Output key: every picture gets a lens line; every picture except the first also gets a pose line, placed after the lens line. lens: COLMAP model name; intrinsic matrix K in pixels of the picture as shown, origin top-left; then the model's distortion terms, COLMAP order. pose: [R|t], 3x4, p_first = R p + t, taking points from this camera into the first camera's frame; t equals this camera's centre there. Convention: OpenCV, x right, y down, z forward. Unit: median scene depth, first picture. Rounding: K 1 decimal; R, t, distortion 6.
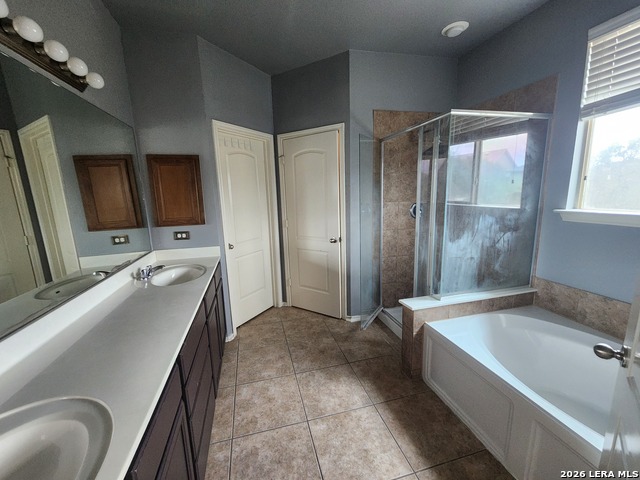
lens RADIAL K [[263.2, 0, 317.0], [0, 263.2, 243.1], [0, 0, 1]] dist [0.007274, -0.001558]
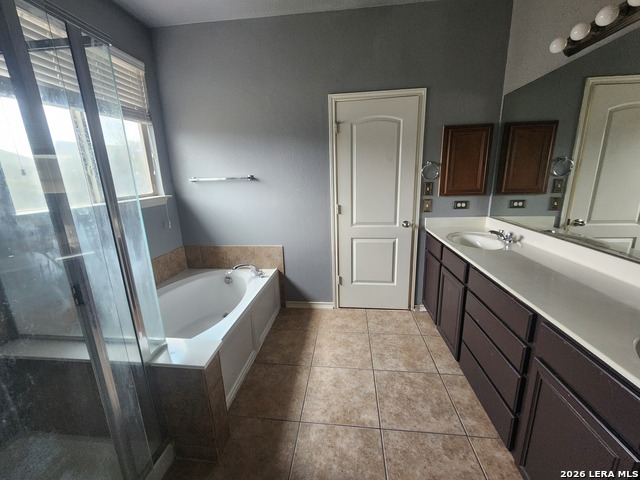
lens RADIAL K [[263.2, 0, 315.8], [0, 263.2, 236.4], [0, 0, 1]] dist [0.007274, -0.001558]
pose [[-0.927427, -0.024137, 0.373224, -0.169521], [0.130300, 0.914543, 0.382928, -0.321146], [-0.350572, 0.403768, -0.845027, 1.760652]]
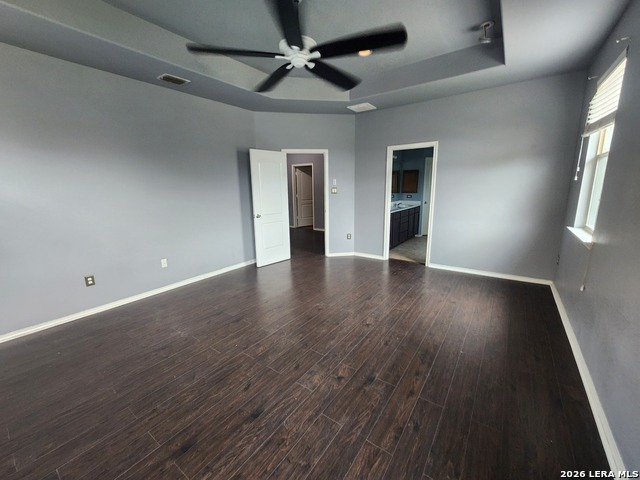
lens RADIAL K [[263.2, 0, 320.5], [0, 263.2, 238.1], [0, 0, 1]] dist [0.007274, -0.001558]
pose [[0.635652, 0.173993, -0.752113, 1.033684], [-0.148922, 0.983607, 0.101684, 0.247028], [0.757476, 0.047370, 0.651143, -1.481345]]
